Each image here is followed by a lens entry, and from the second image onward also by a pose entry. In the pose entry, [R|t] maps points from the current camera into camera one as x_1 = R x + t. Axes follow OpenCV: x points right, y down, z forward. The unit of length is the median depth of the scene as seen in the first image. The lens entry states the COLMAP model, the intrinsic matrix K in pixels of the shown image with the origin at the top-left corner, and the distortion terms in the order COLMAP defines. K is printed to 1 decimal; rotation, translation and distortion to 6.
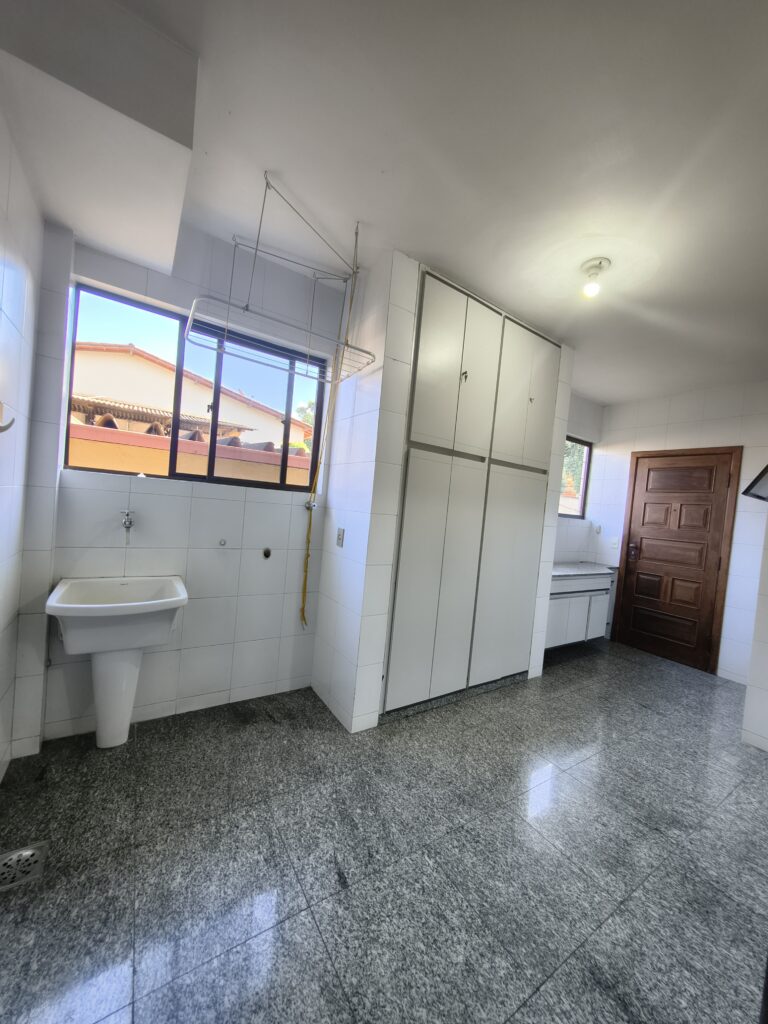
lens RADIAL K [[378.9, 0, 388.6], [0, 378.9, 513.3], [0, 0, 1]] dist [-0.003428, 0.000608]
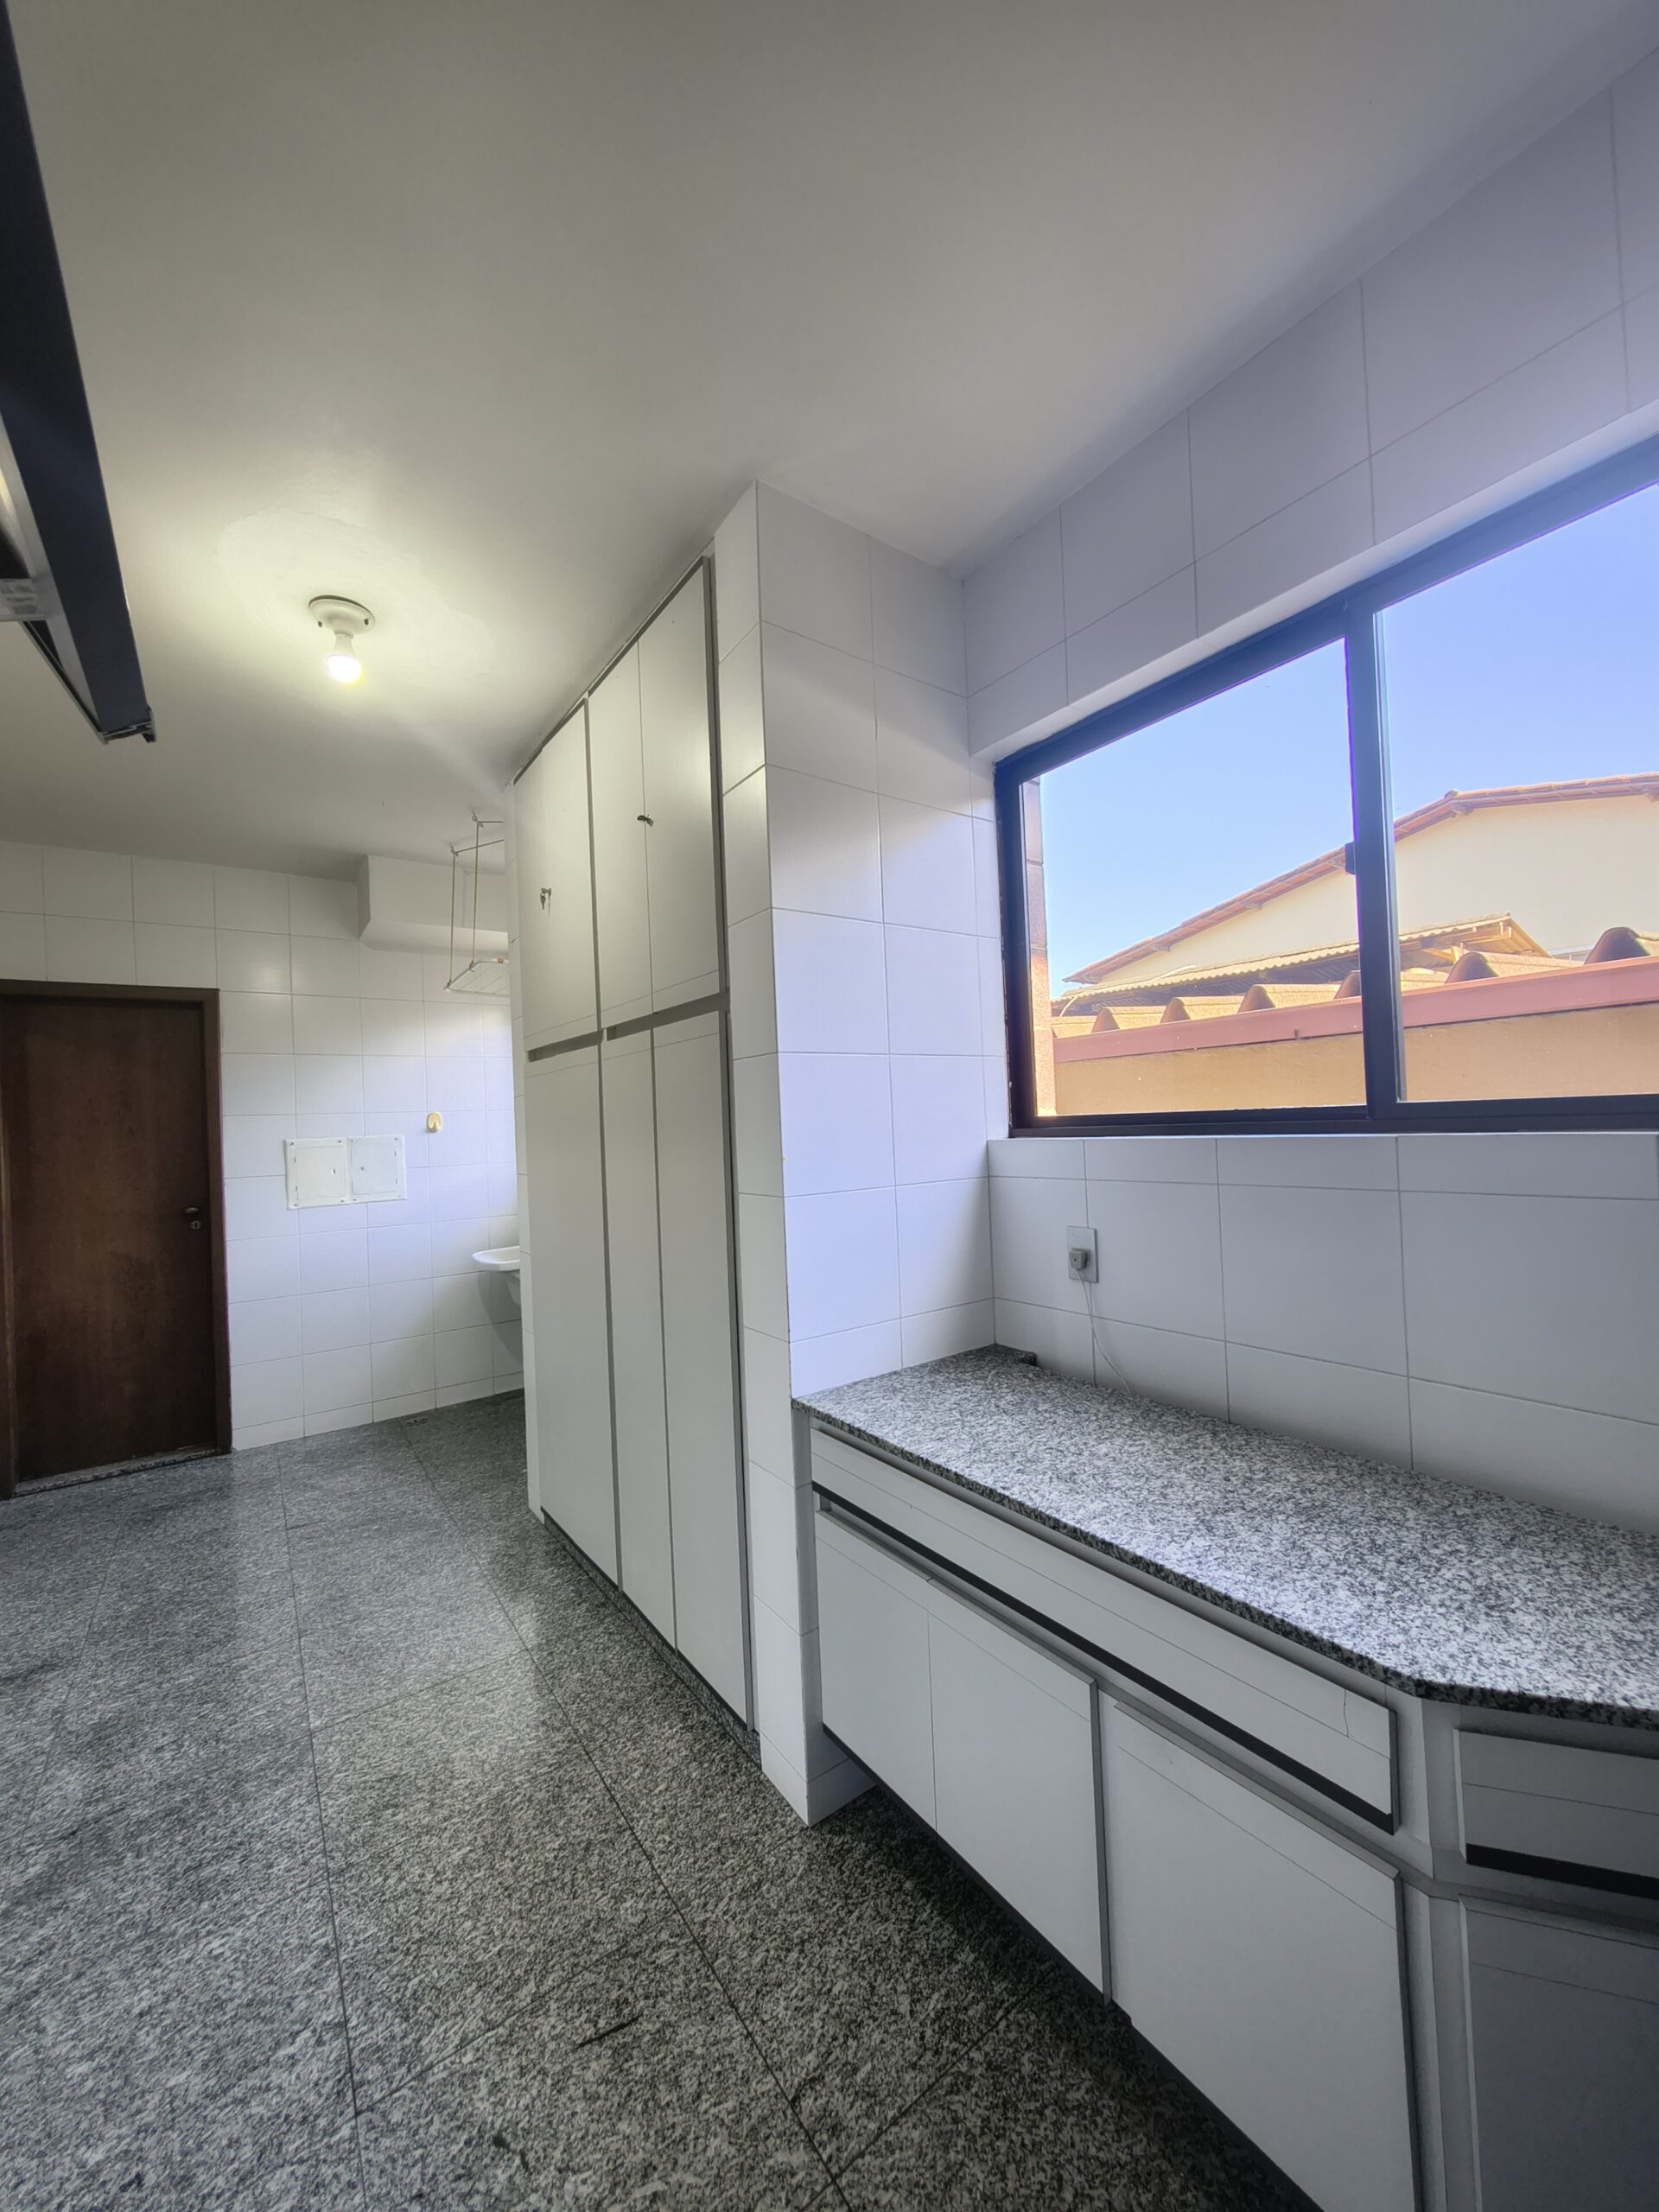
lens RADIAL K [[818.4, 0, 807.4], [0, 818.4, 1102.8], [0, 0, 1]] dist [-0.003428, 0.000608]
pose [[0.026052, -0.116562, -0.992842, 1.575810], [0.020806, 0.993027, -0.116037, 0.061431], [0.999444, -0.017634, 0.028296, 1.621530]]
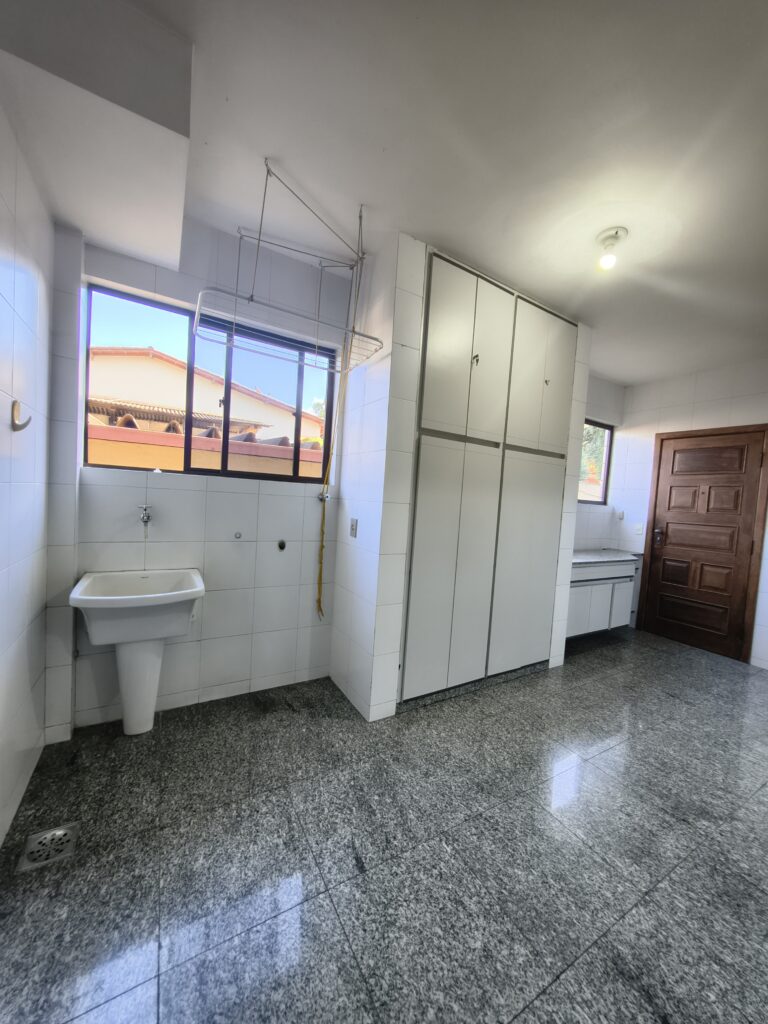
lens RADIAL K [[378.9, 0, 388.6], [0, 378.9, 513.4], [0, 0, 1]] dist [-0.003428, 0.000608]
pose [[0.998448, -0.024788, -0.049879, 0.018624], [0.025670, 0.999524, 0.017123, 0.013543], [0.049431, -0.018377, 0.998608, 0.010020]]
